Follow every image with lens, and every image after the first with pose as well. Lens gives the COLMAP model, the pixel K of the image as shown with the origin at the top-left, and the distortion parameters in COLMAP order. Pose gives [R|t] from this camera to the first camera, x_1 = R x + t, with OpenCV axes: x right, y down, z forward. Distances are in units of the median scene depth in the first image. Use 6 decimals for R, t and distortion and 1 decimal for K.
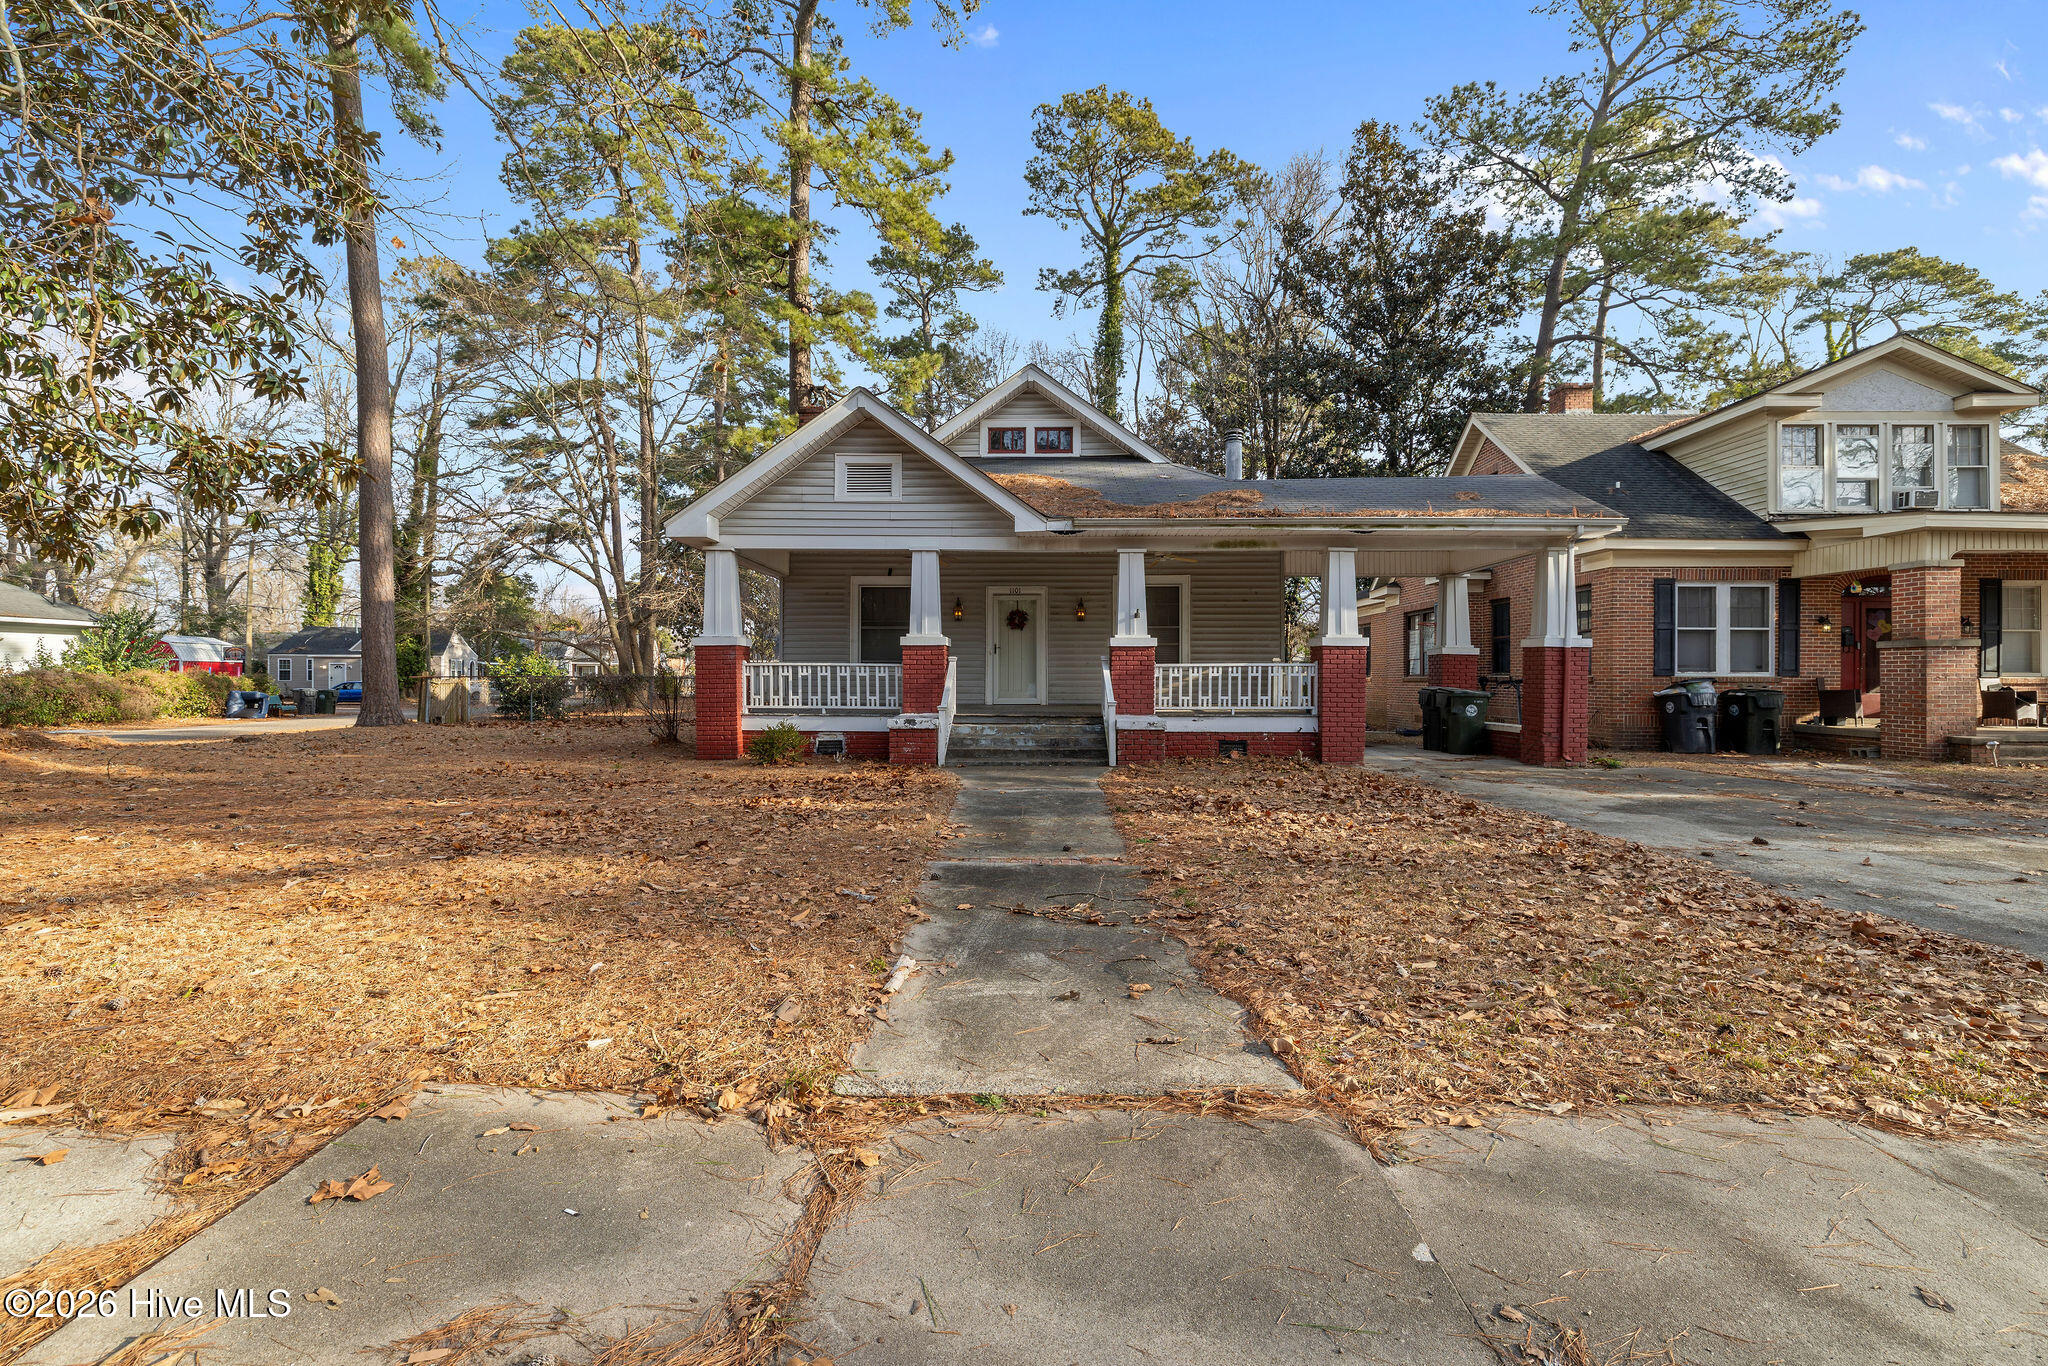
lens RADIAL K [[882.9, 0, 1024.3], [0, 882.9, 686.2], [0, 0, 1]] dist [-0.000944, -0.000107]
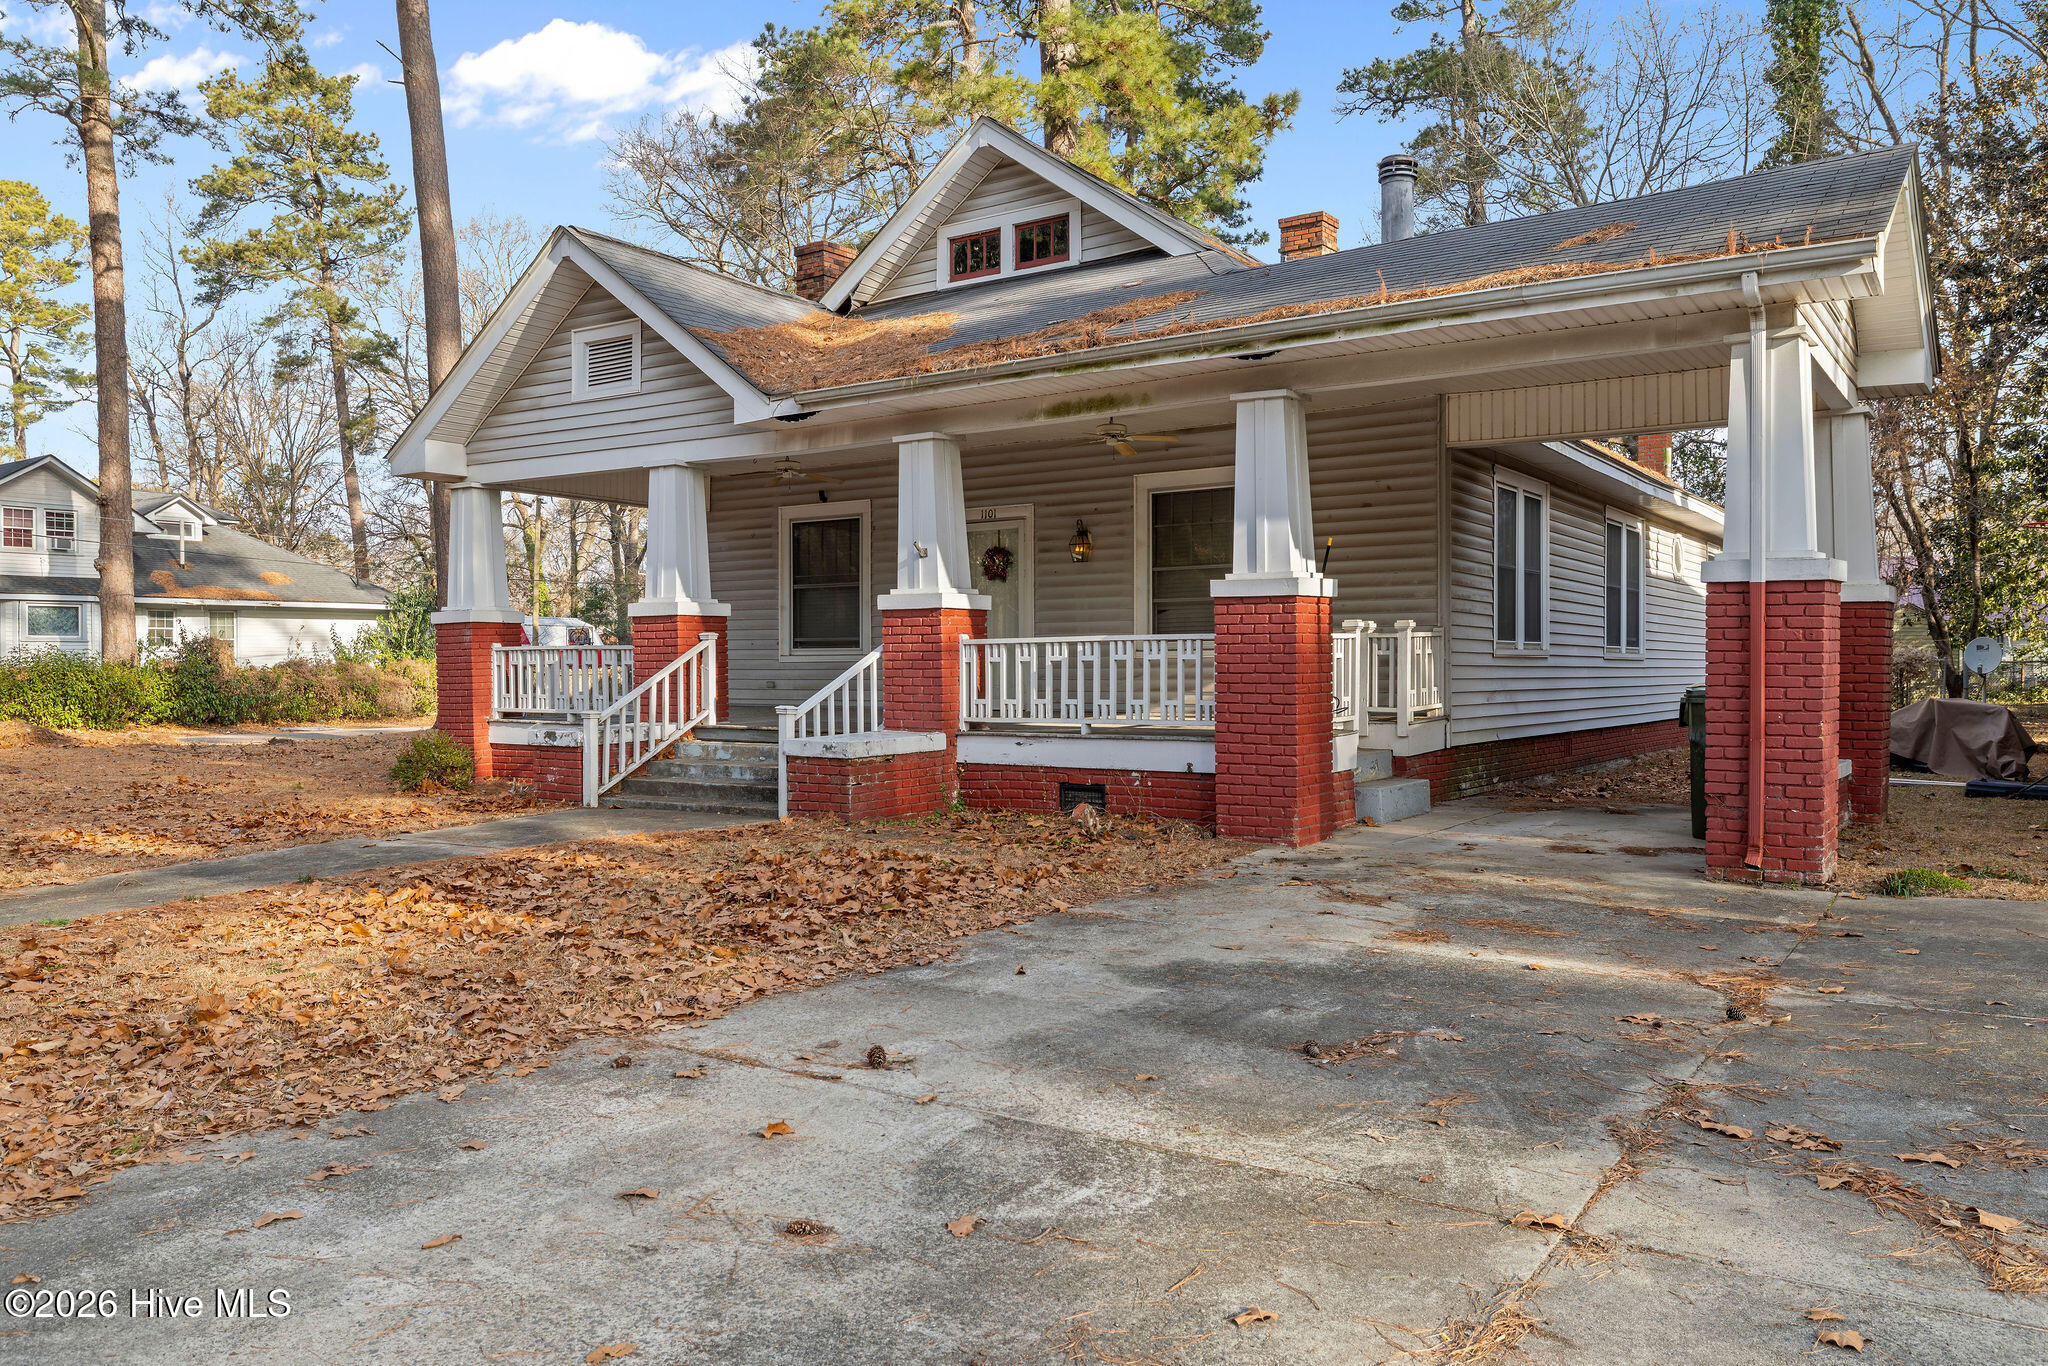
lens RADIAL K [[1509.7, 0, 1024.3], [0, 1509.7, 681.7], [0, 0, 1]] dist [0.000701, 0.000019]
pose [[0.835631, -0.000598, -0.549291, 0.689746], [0.003800, 0.999982, 0.004693, -0.002860], [0.549278, -0.006009, 0.835618, 0.232225]]
